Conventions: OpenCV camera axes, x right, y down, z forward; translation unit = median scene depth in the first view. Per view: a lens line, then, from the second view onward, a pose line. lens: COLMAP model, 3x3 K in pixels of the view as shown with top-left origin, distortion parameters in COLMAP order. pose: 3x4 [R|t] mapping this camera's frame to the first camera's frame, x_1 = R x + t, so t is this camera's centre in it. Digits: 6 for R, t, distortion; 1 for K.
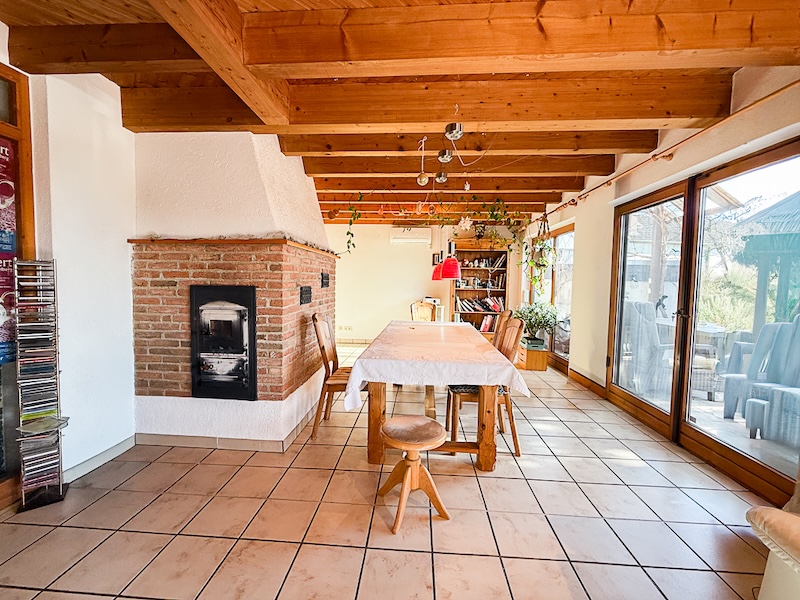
lens RADIAL K [[319.7, 0, 402.3], [0, 319.7, 300.1], [0, 0, 1]] dist [-0.003613, -0.000250]
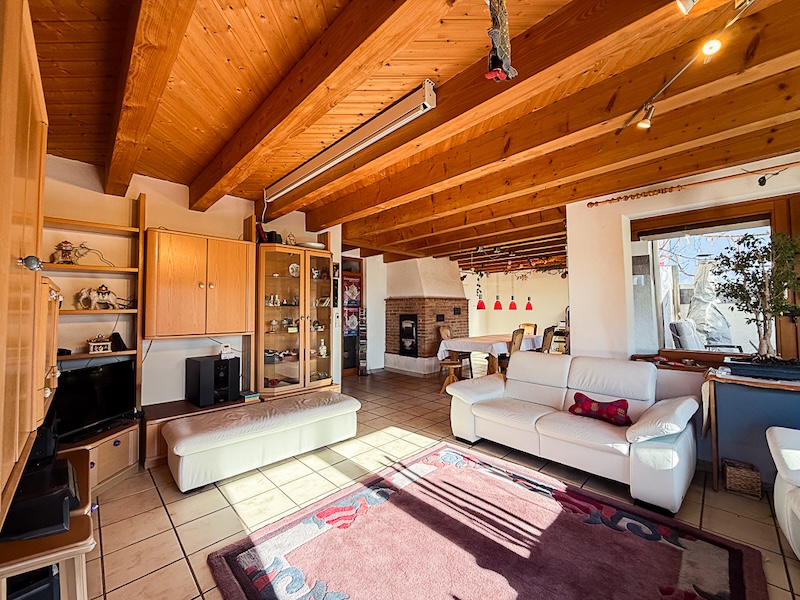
lens RADIAL K [[319.7, 0, 399.4], [0, 319.7, 299.3], [0, 0, 1]] dist [-0.003613, -0.000250]
pose [[0.744048, -0.048216, -0.666384, 1.234202], [-0.016698, 0.995739, -0.090690, 0.077356], [0.667917, 0.078604, 0.740073, -1.115149]]
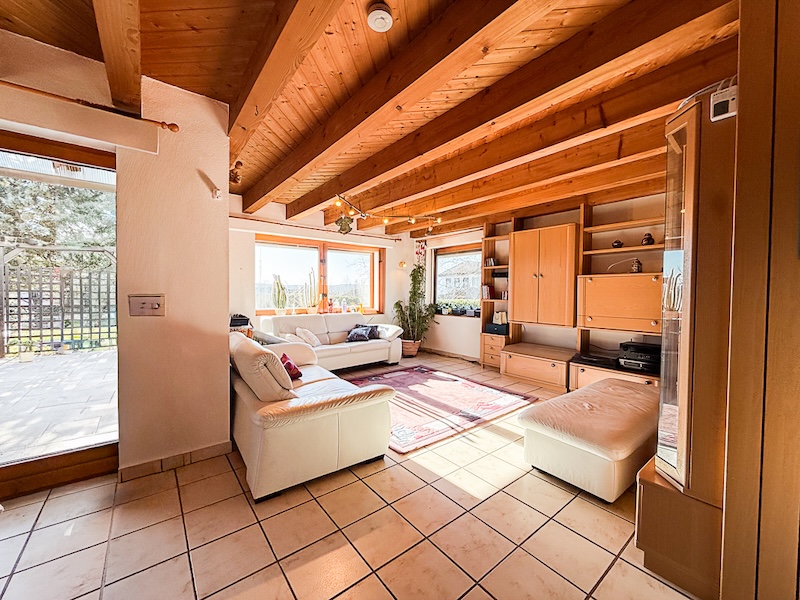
lens RADIAL K [[319.7, 0, 397.0], [0, 319.7, 301.2], [0, 0, 1]] dist [-0.003613, -0.000250]
pose [[-0.663048, -0.047352, 0.747078, -0.275625], [0.023305, 0.996208, 0.083826, -0.033660], [-0.748214, 0.072991, -0.659430, 0.695580]]
